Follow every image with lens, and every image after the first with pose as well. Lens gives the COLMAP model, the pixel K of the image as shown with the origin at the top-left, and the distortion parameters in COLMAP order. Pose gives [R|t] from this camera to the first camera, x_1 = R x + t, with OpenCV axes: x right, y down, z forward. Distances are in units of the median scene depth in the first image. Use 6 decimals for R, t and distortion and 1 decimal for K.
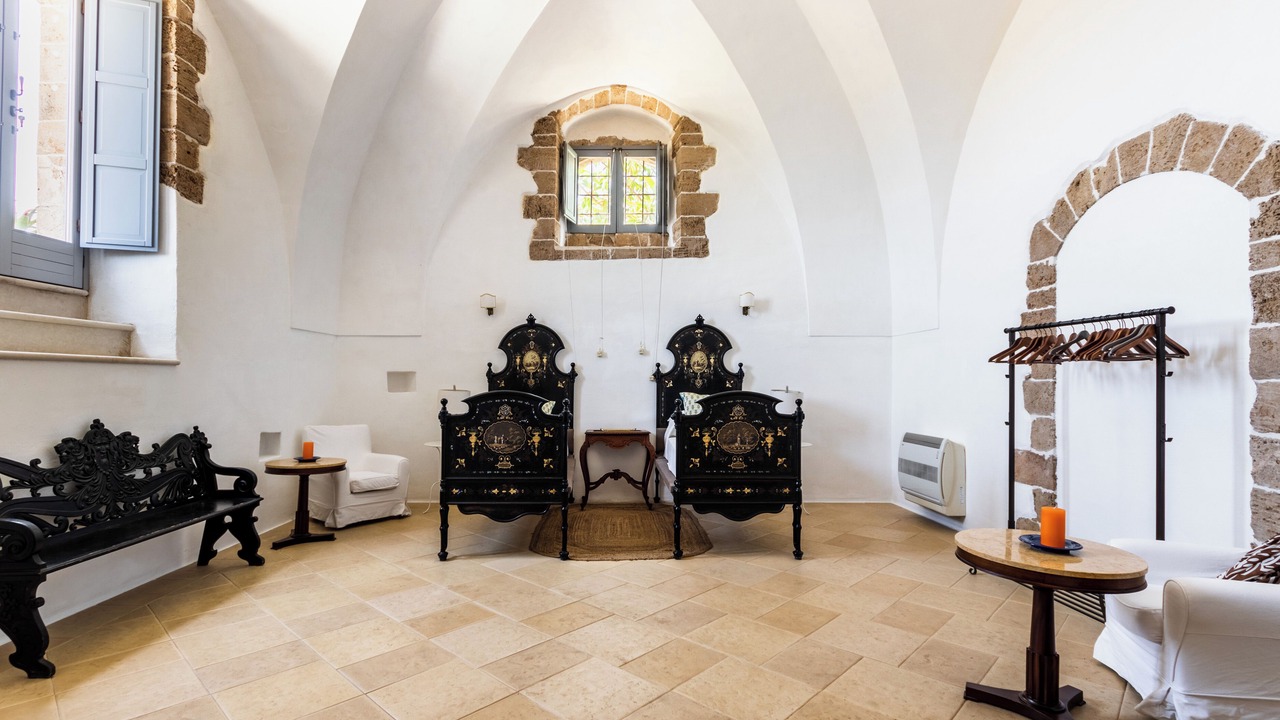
lens RADIAL K [[662.2, 0, 637.4], [0, 662.2, 365.5], [0, 0, 1]] dist [0.000324, 0.000733]
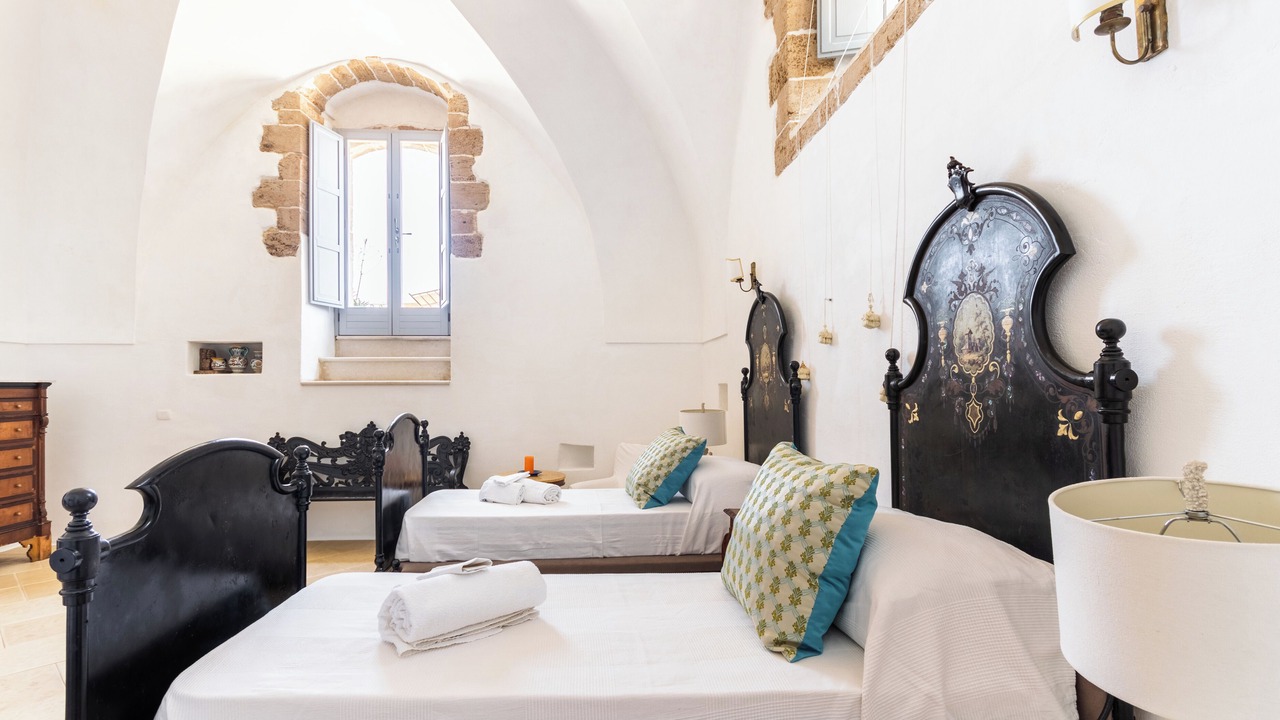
lens RADIAL K [[662.2, 0, 637.4], [0, 662.2, 365.5], [0, 0, 1]] dist [0.000324, 0.000733]
pose [[-0.056988, -0.037262, -0.997679, 0.590831], [0.028395, 0.998839, -0.038927, 0.021544], [0.997971, -0.030548, -0.055864, 1.386847]]
